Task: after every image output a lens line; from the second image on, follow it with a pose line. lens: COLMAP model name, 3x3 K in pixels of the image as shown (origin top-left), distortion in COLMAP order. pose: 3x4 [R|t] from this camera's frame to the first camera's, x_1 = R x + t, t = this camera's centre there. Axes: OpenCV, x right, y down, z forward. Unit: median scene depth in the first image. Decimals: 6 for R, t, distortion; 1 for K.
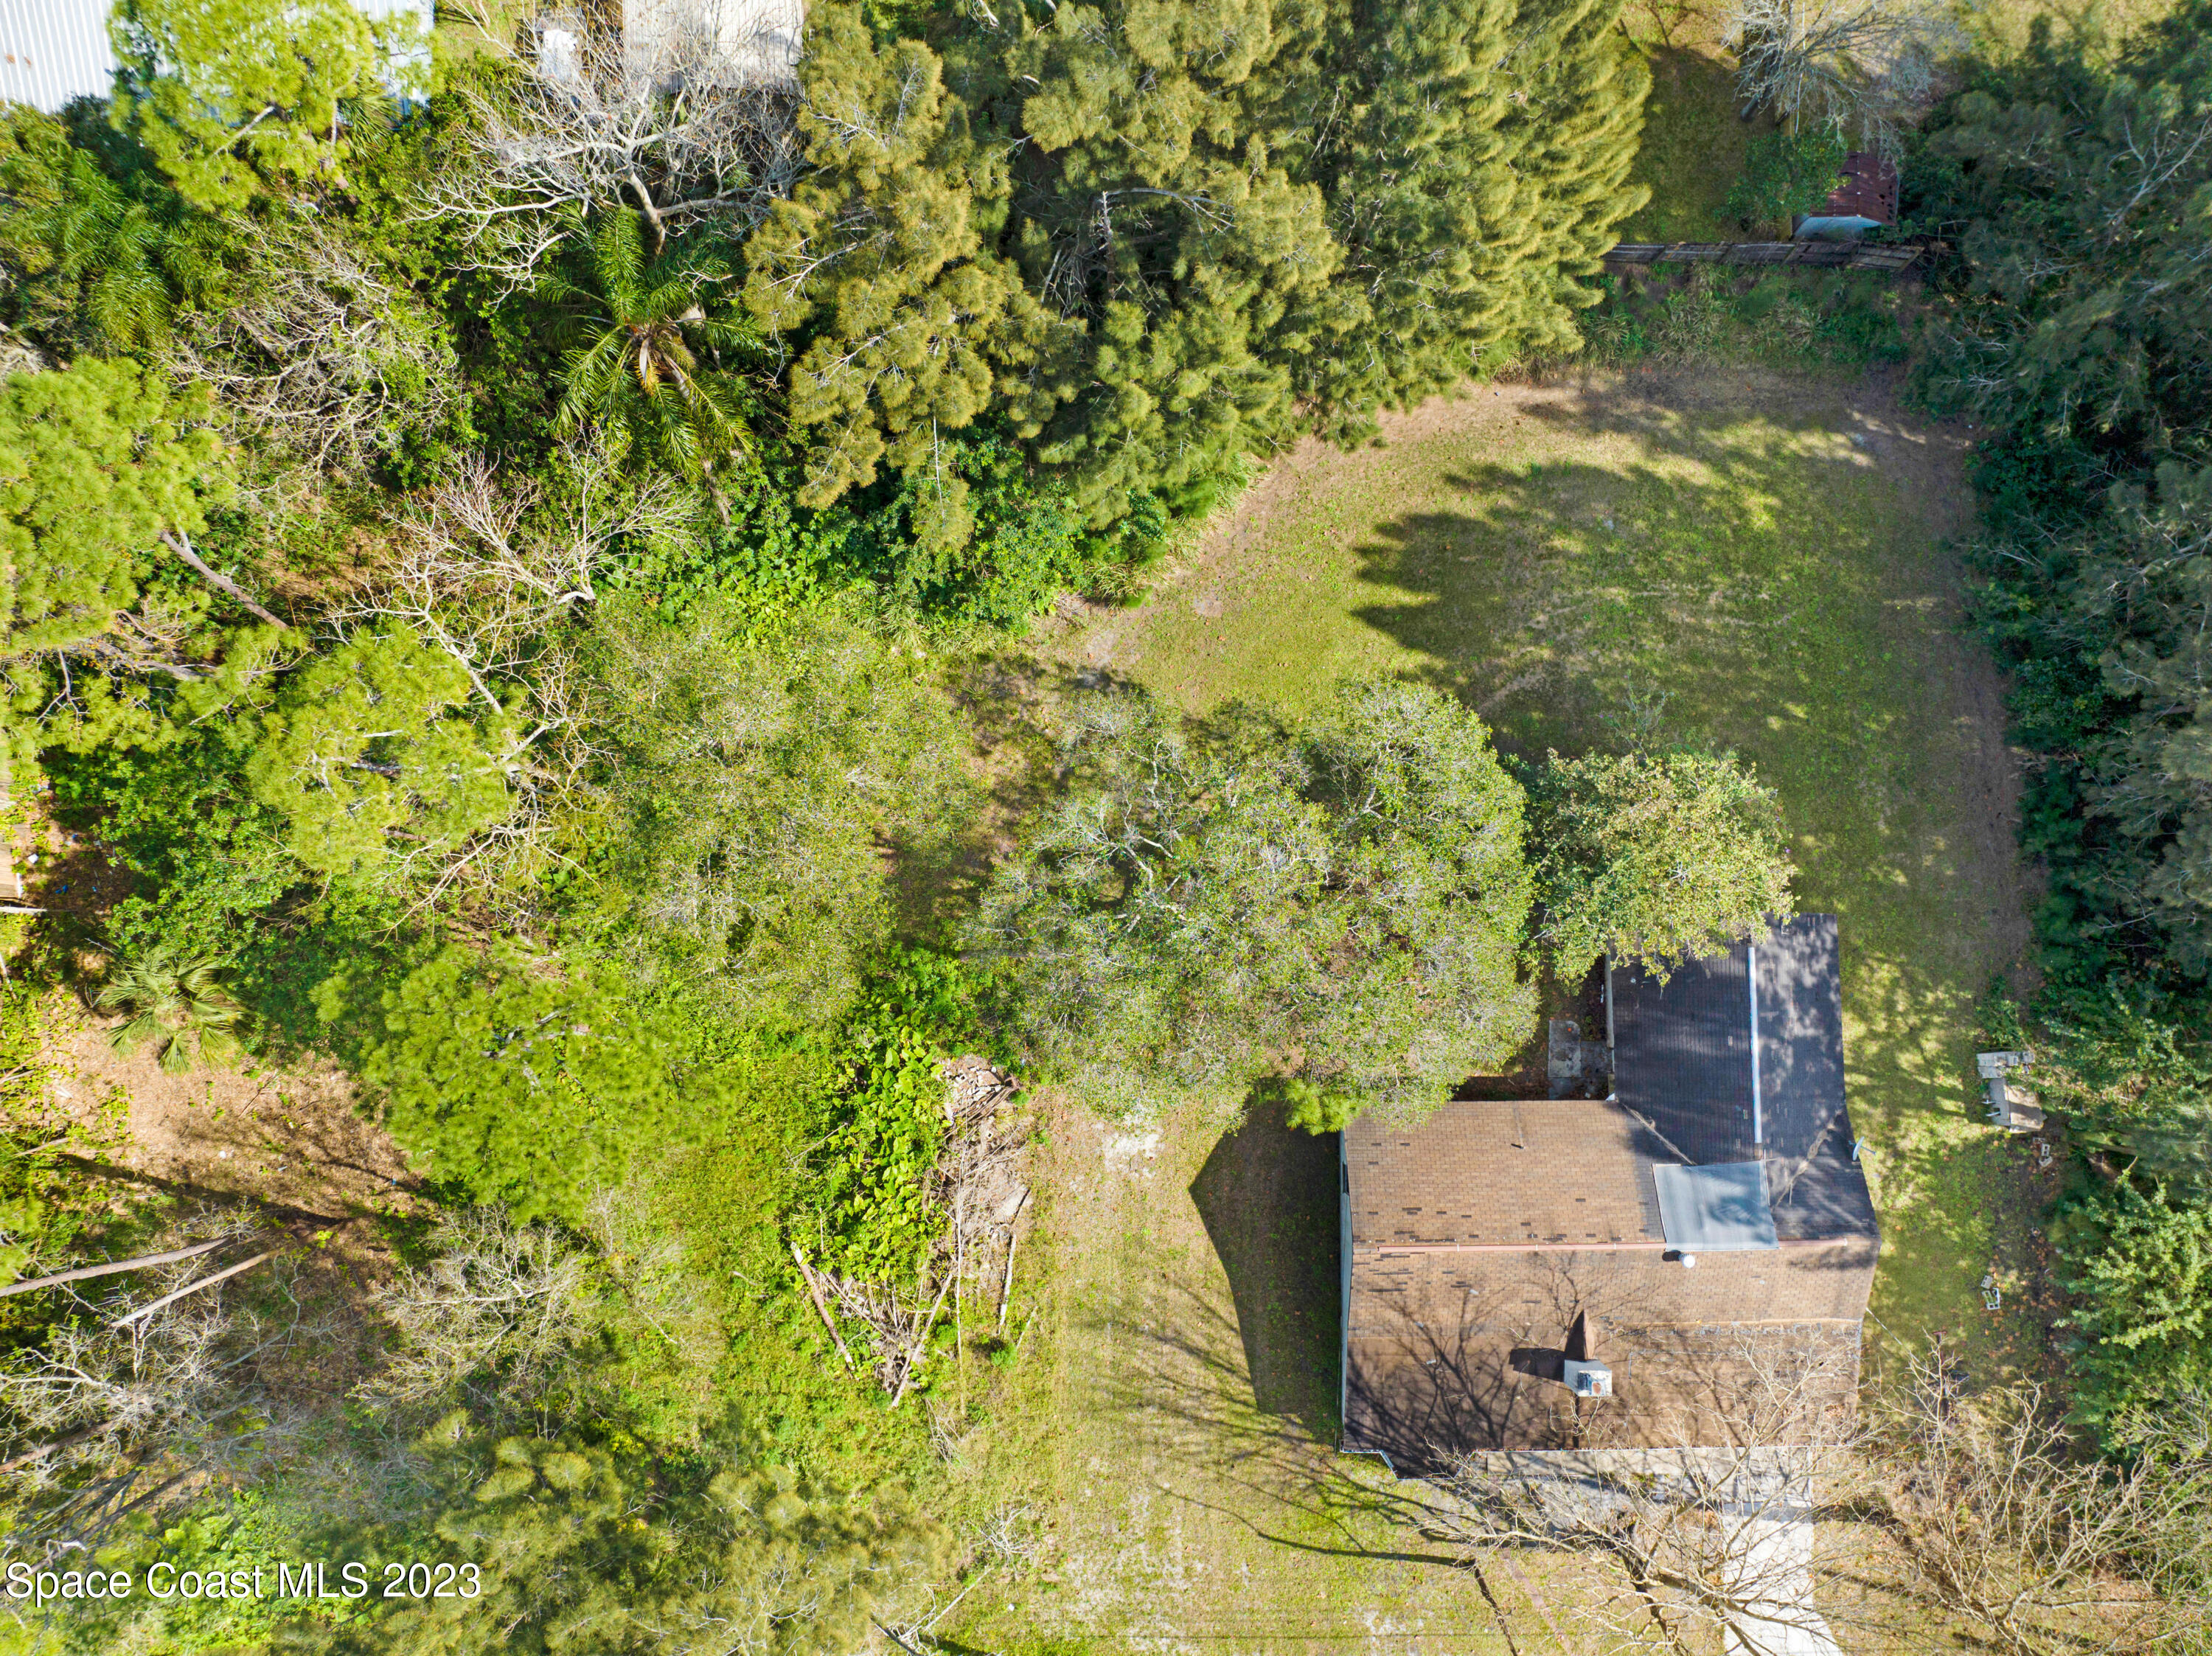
lens RADIAL K [[1522.3, 0, 1104.2], [0, 1522.3, 877.4], [0, 0, 1]] dist [-0.066085, 0.001315]
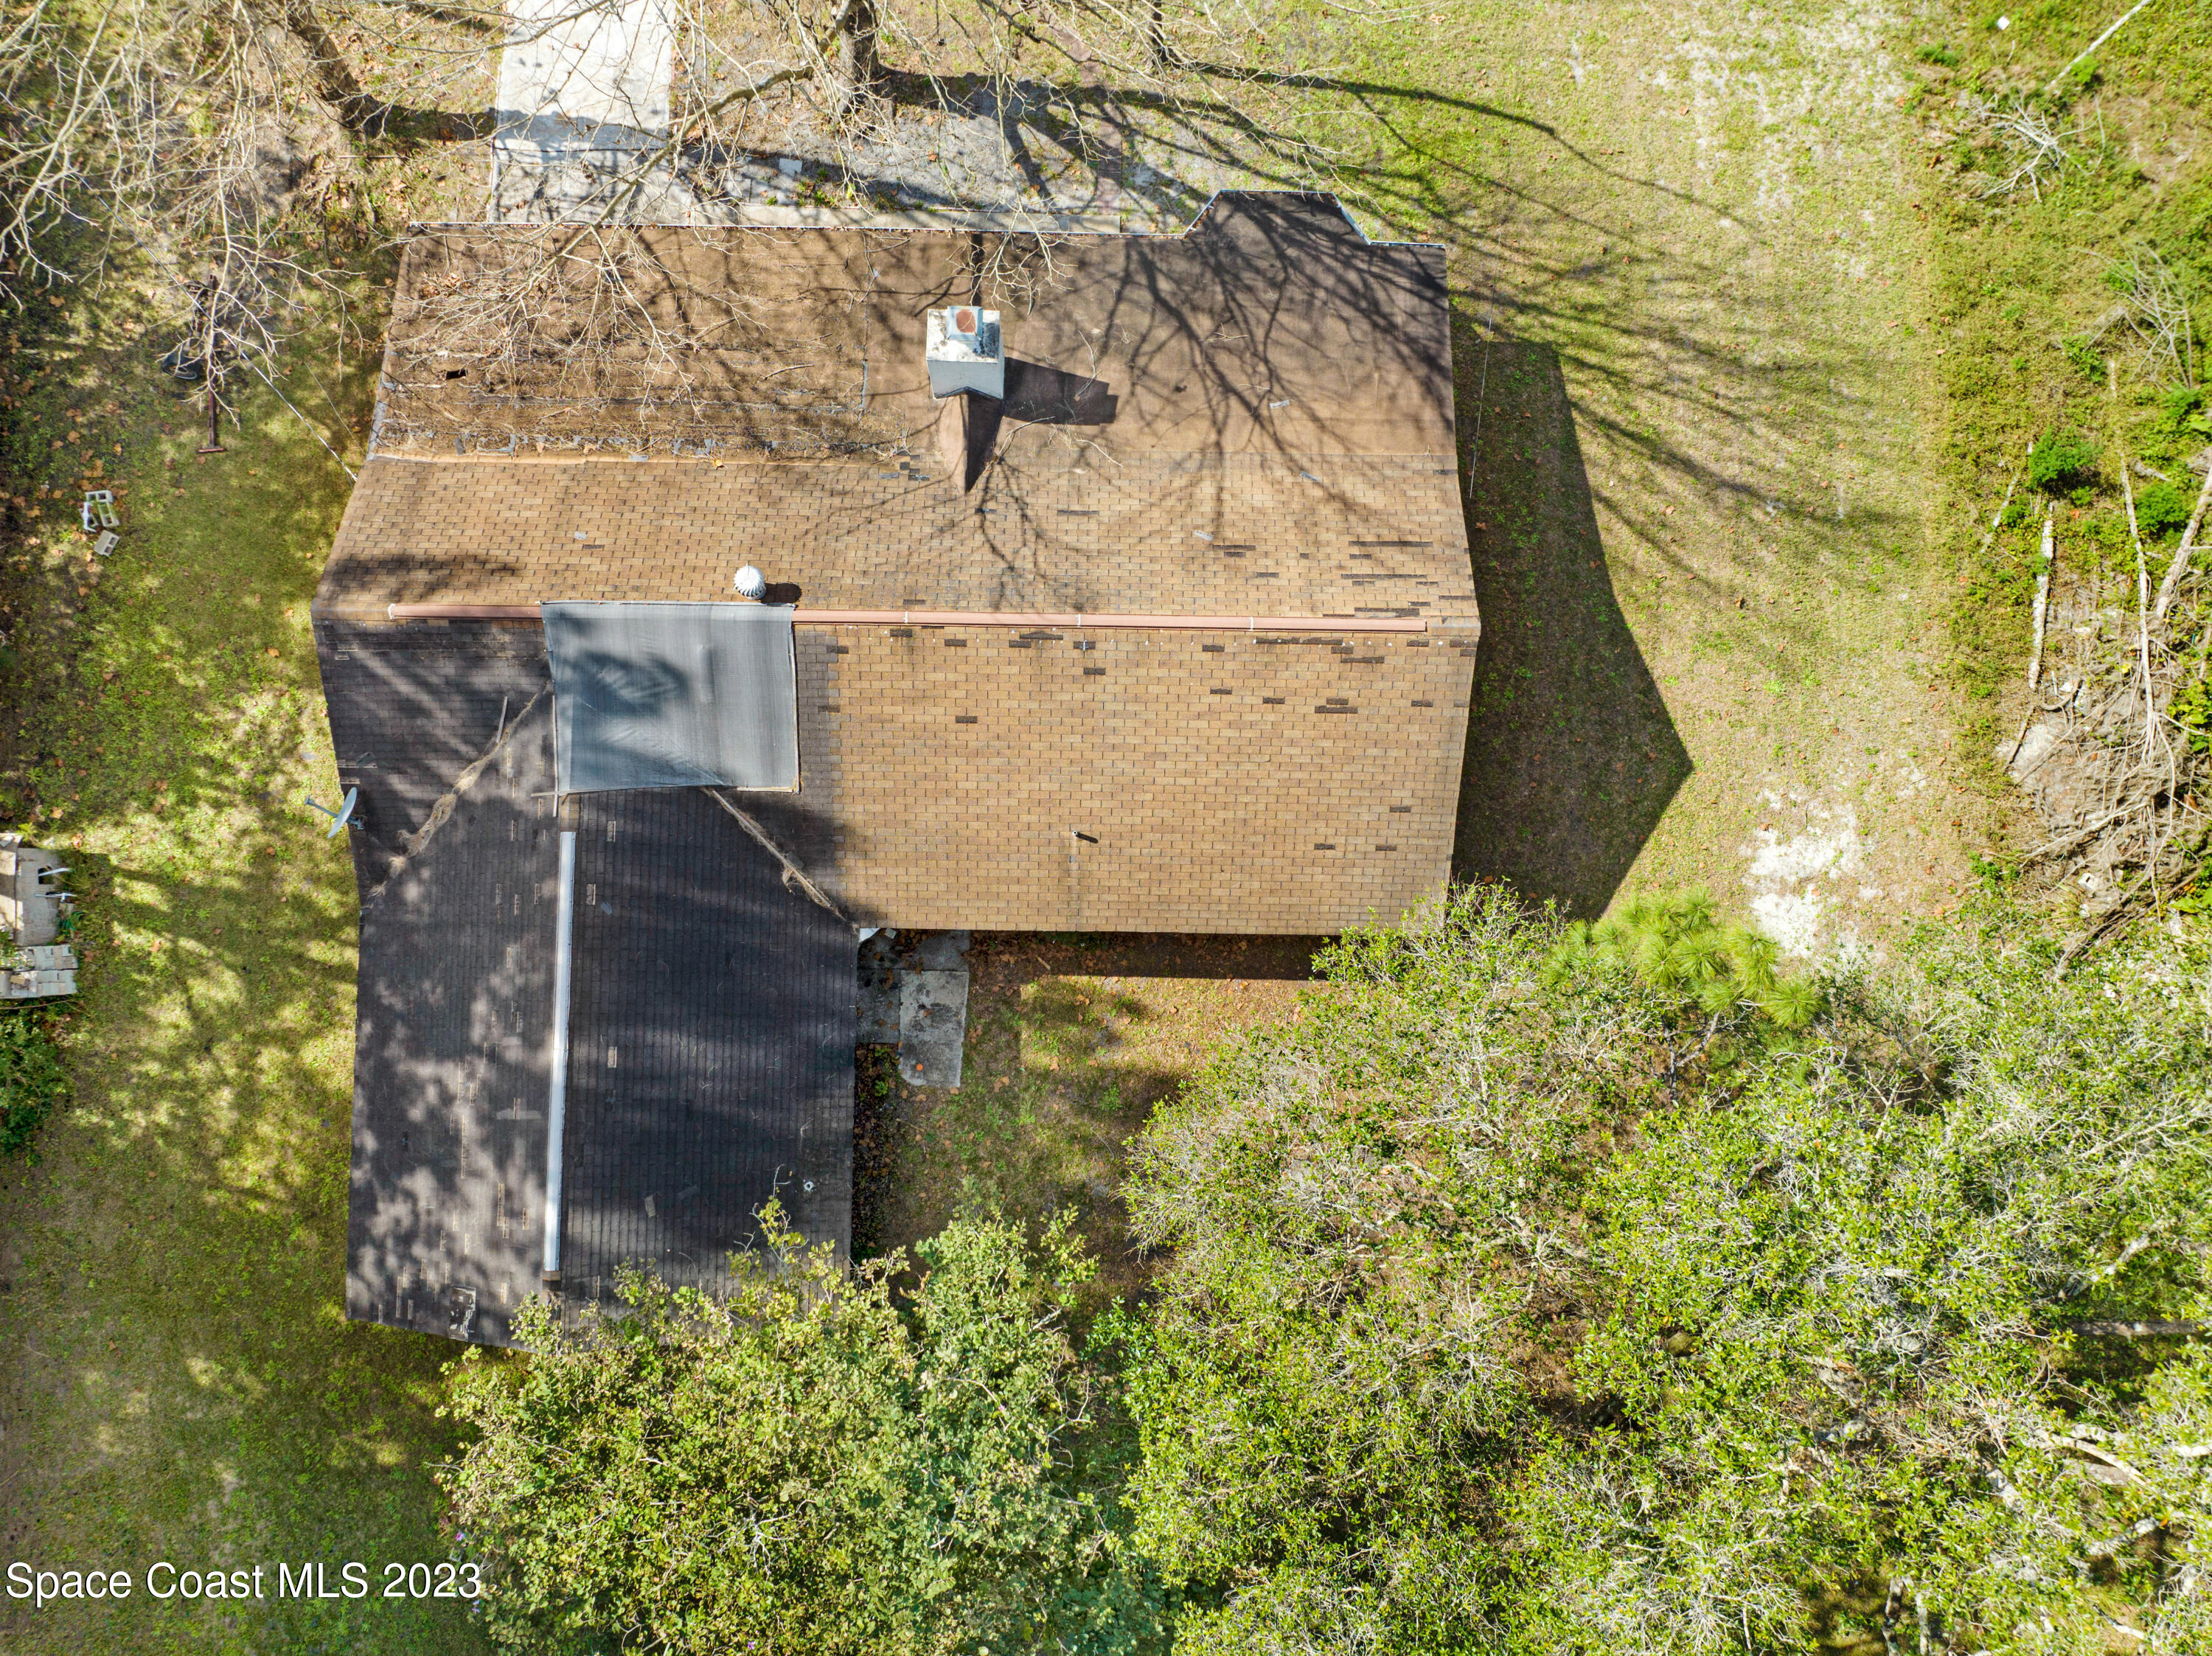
lens RADIAL K [[1541.4, 0, 1106.0], [0, 1541.4, 828.0], [0, 0, 1]] dist [-0.065072, 0.025225]
pose [[-0.999655, -0.019303, -0.017828, 0.263039], [0.015852, -0.984135, 0.176713, 0.092617], [-0.020956, 0.176369, 0.984101, 0.506301]]
